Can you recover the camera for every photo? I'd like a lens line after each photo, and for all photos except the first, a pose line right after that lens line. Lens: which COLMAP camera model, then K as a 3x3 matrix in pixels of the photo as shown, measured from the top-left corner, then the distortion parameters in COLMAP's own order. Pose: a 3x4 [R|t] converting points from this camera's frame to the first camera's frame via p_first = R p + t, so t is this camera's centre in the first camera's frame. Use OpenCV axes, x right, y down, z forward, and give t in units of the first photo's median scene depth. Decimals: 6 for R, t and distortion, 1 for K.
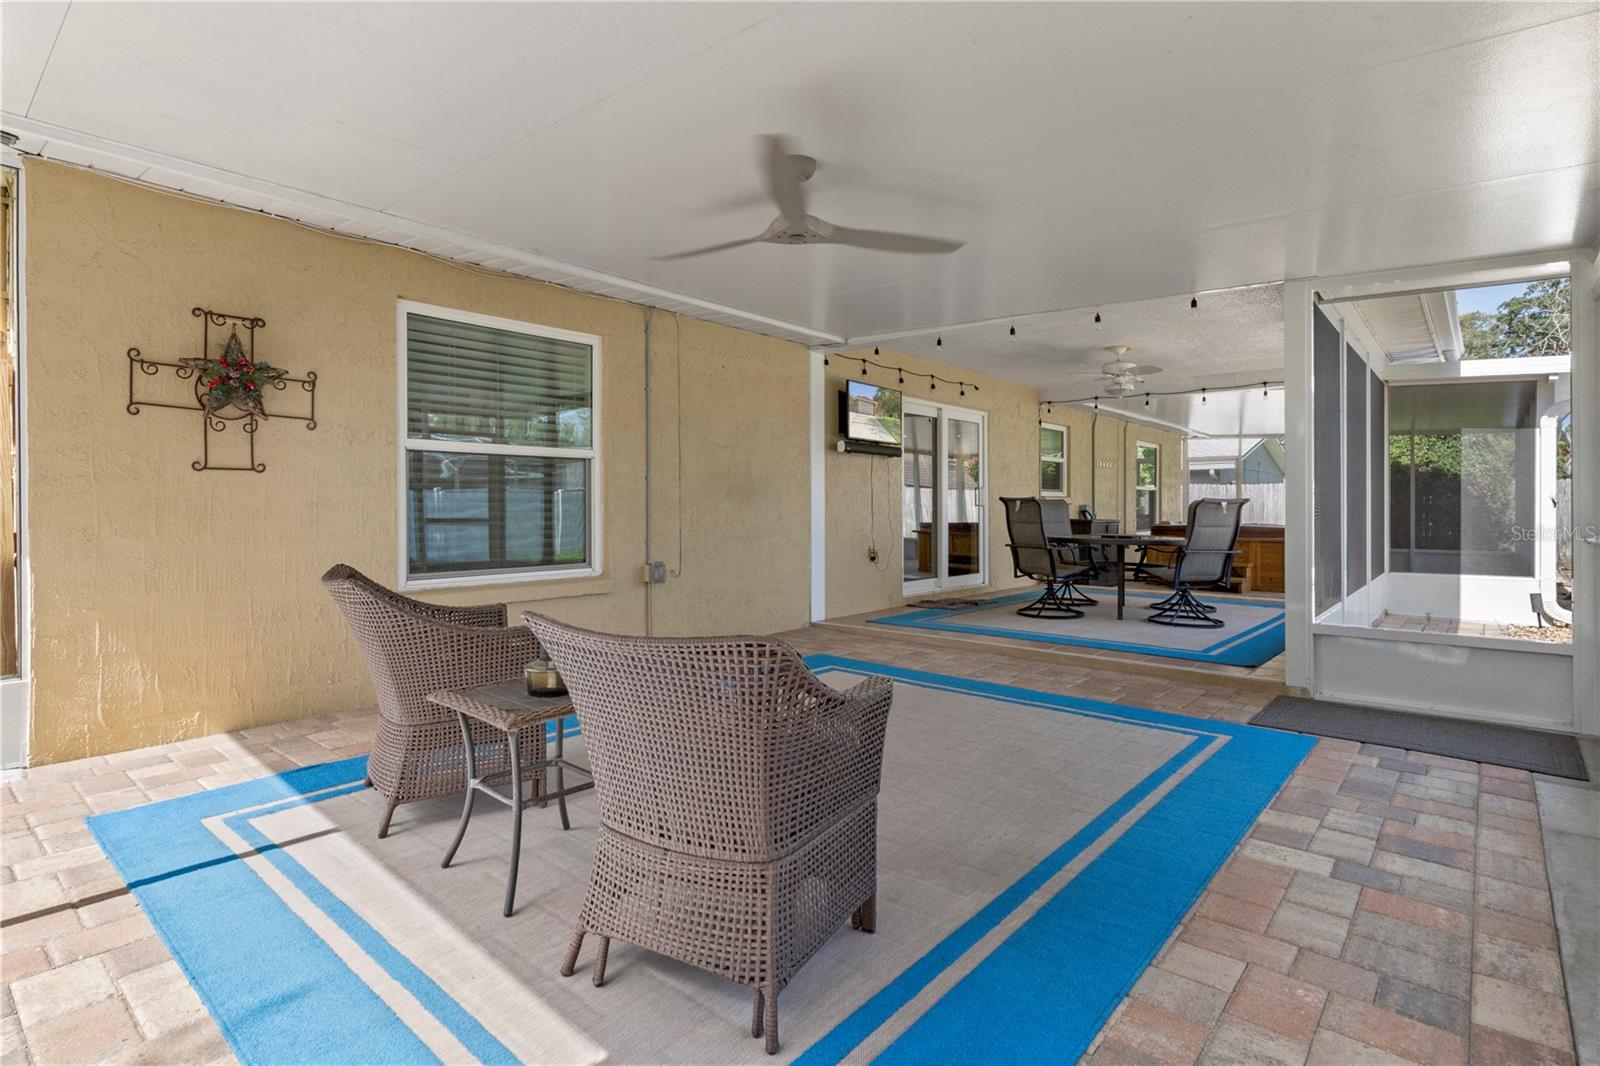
lens RADIAL K [[821.0, 0, 776.7], [0, 821.0, 499.8], [0, 0, 1]] dist [-0.003710, -0.000567]
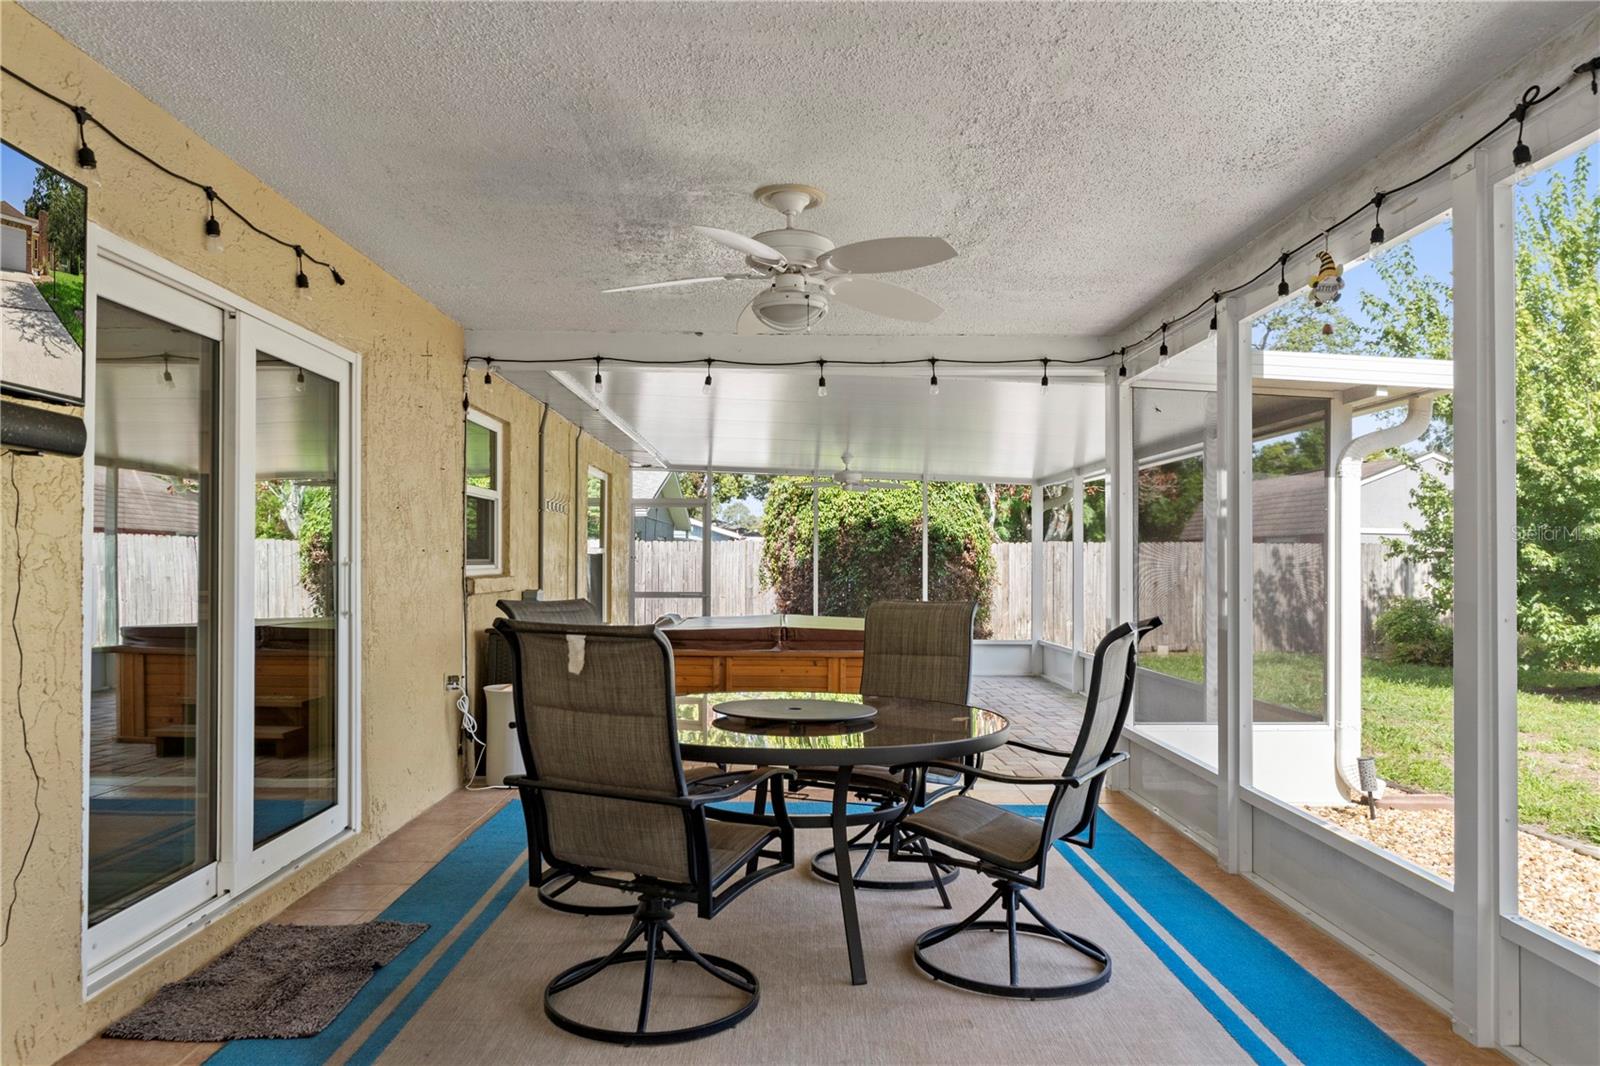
lens RADIAL K [[1081.1, 0, 805.6], [0, 1081.1, 543.2], [0, 0, 1]] dist [-0.003498, 0.000481]
pose [[0.735450, 0.012782, 0.677459, 0.077221], [-0.009309, 0.999918, -0.008760, -0.020353], [-0.677515, 0.000136, 0.735509, 0.513278]]
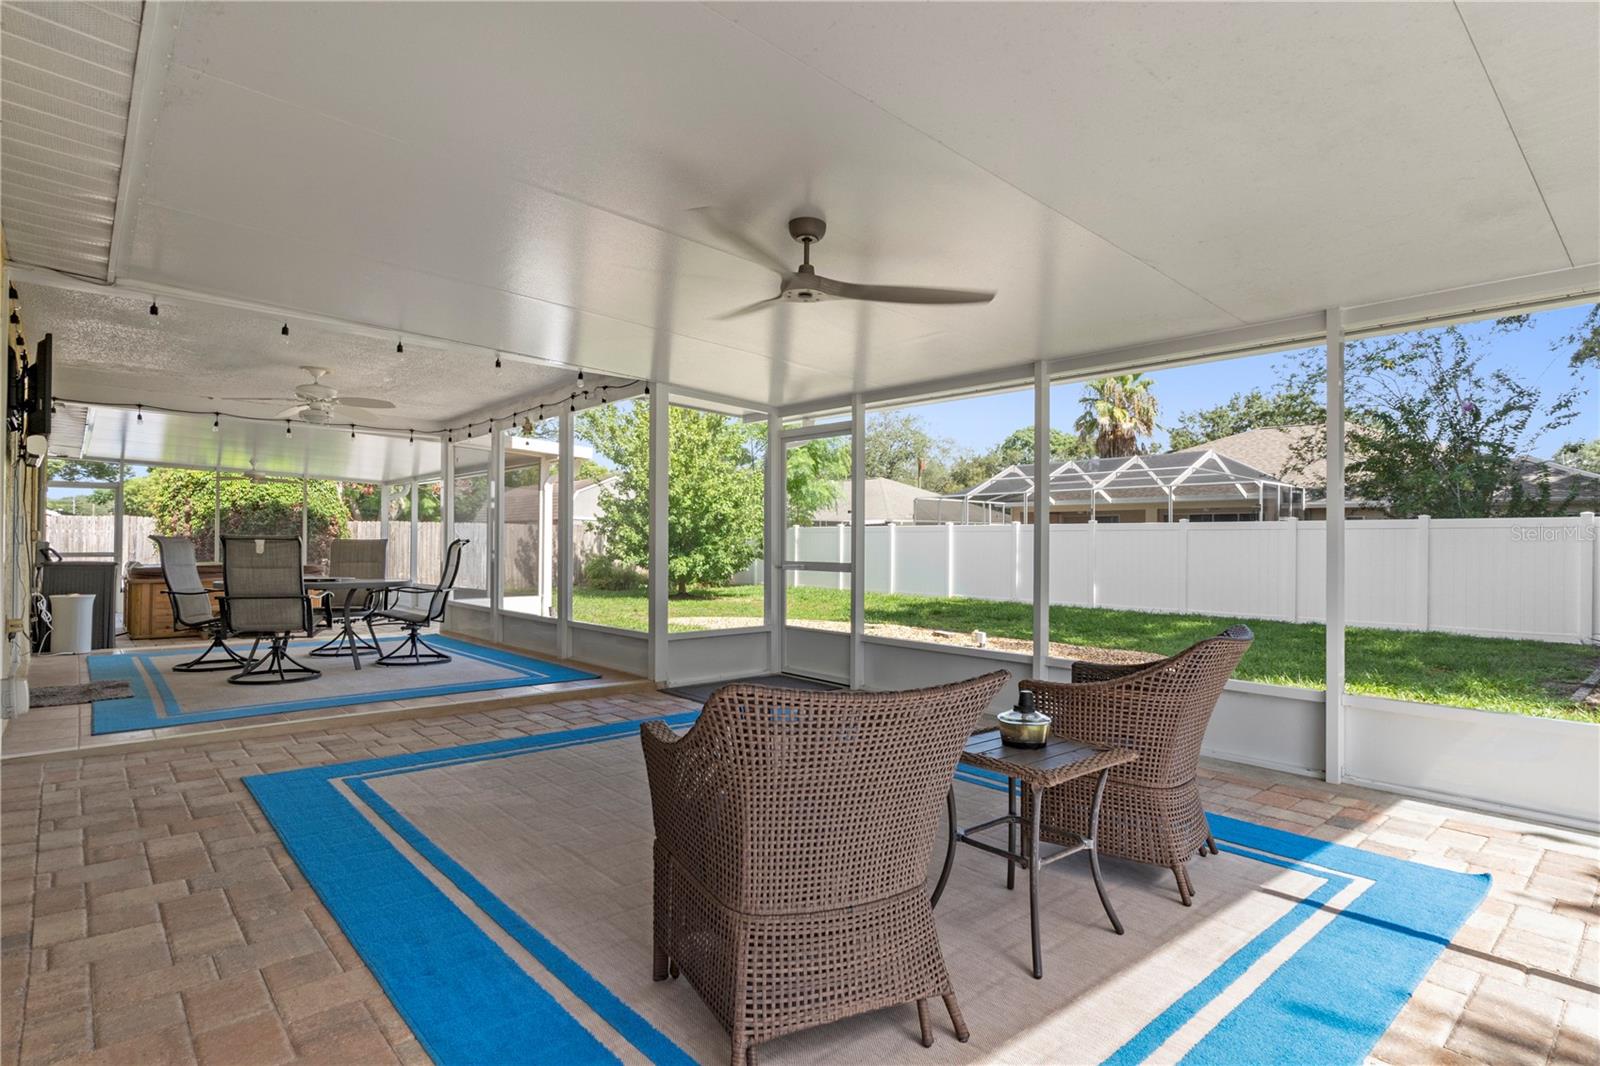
lens RADIAL K [[812.1, 0, 795.9], [0, 812.1, 541.3], [0, 0, 1]] dist [-0.001754, -0.000163]
pose [[0.113040, 0.003318, 0.993585, -0.330001], [-0.013161, 0.999912, -0.001841, -0.001097], [-0.993503, -0.012868, 0.113074, 0.298765]]
